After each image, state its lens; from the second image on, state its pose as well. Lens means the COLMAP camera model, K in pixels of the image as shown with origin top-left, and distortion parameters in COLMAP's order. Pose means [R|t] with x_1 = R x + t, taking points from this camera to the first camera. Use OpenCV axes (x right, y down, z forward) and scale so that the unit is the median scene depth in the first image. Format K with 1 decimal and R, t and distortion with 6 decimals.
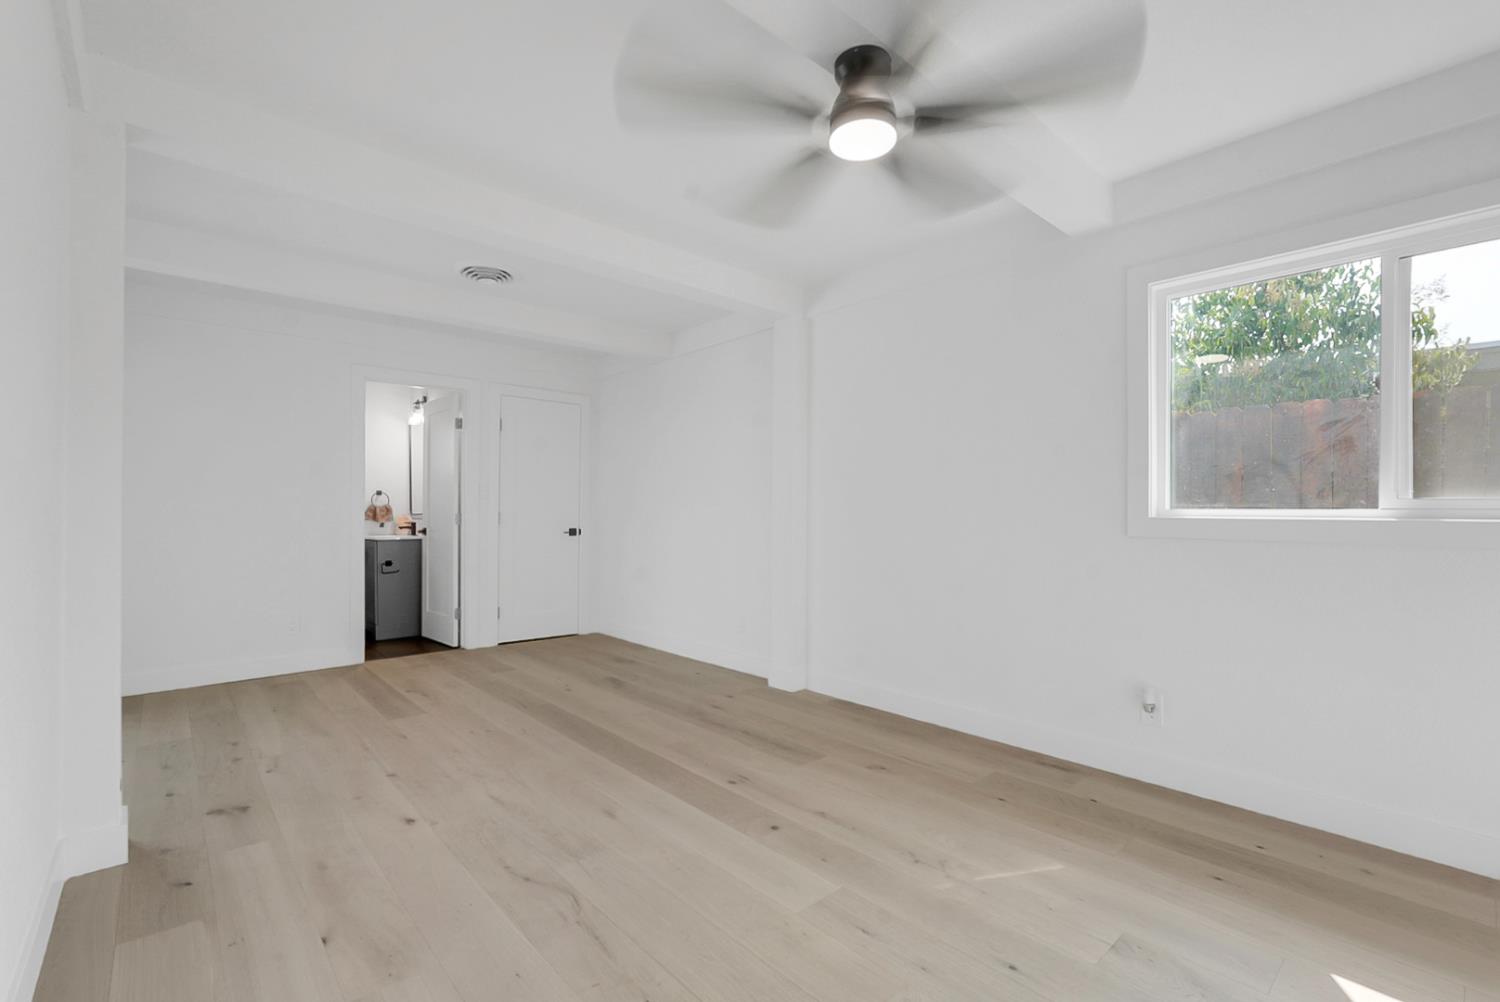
lens RADIAL K [[657.2, 0, 742.3], [0, 657.2, 502.0], [0, 0, 1]] dist [-0.004354, 0.001734]
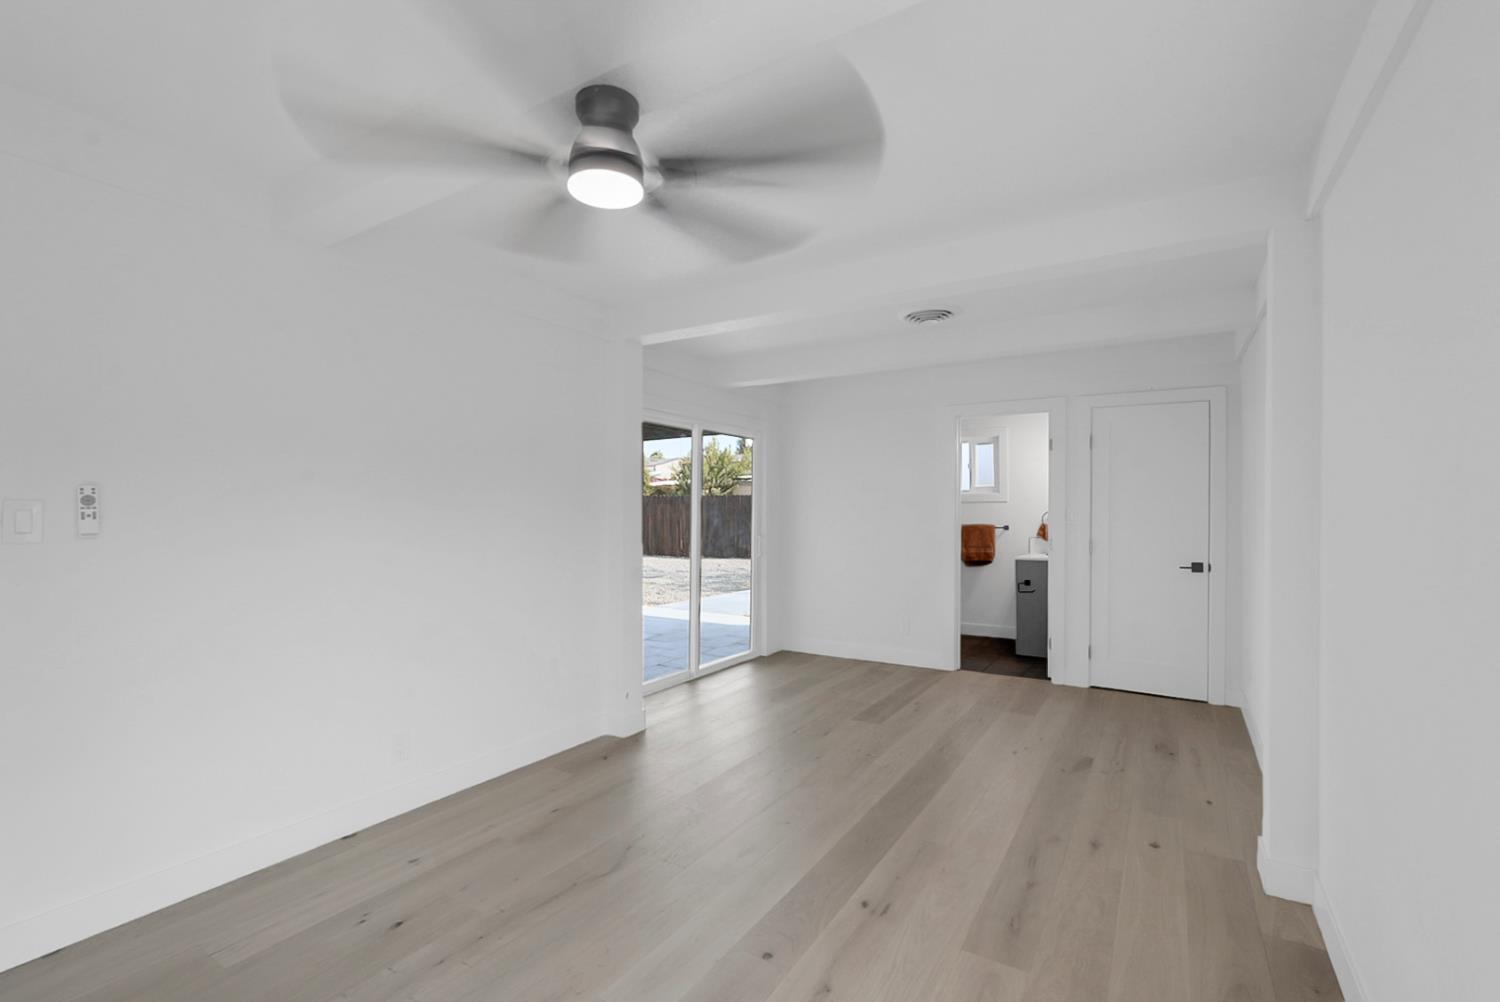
lens RADIAL K [[657.2, 0, 746.5], [0, 657.2, 510.7], [0, 0, 1]] dist [-0.004354, 0.001734]
pose [[0.296677, 0.003212, -0.954972, 0.462616], [0.014374, 0.999866, 0.007829, -0.049716], [0.954870, -0.016050, 0.296592, 0.392986]]
